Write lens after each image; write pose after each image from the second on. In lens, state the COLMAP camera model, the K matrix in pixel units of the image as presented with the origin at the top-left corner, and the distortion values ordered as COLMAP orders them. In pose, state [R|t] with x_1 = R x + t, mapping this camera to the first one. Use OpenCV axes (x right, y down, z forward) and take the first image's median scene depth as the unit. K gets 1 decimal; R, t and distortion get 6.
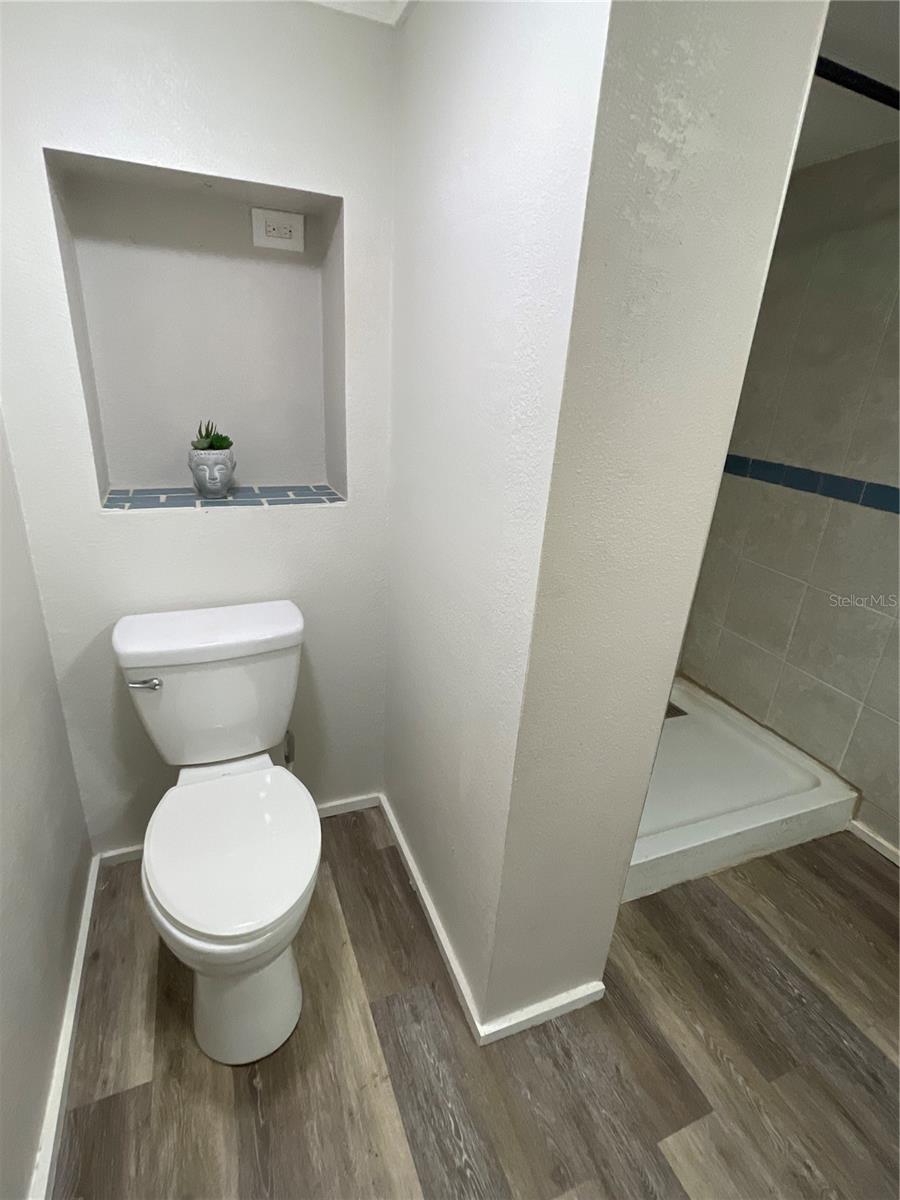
lens RADIAL K [[589.9, 0, 446.5], [0, 589.9, 607.3], [0, 0, 1]] dist [-0.000540, 0.000421]
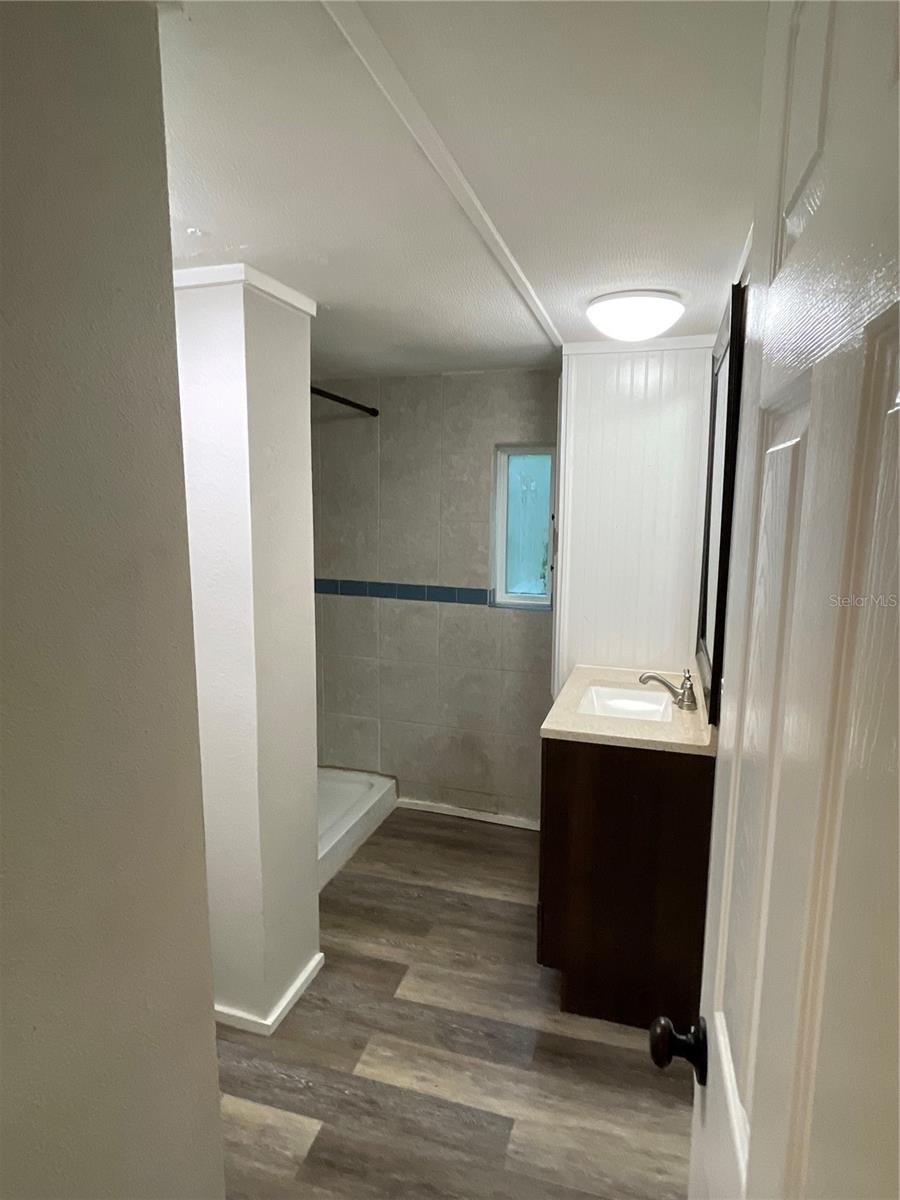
lens RADIAL K [[665.7, 0, 451.0], [0, 665.7, 598.5], [0, 0, 1]] dist [0.002502, 0.000341]
pose [[0.638762, -0.170648, 0.750241, -0.582665], [0.309375, 0.949759, -0.047374, 0.009415], [-0.704464, 0.262367, 0.659465, -0.480066]]
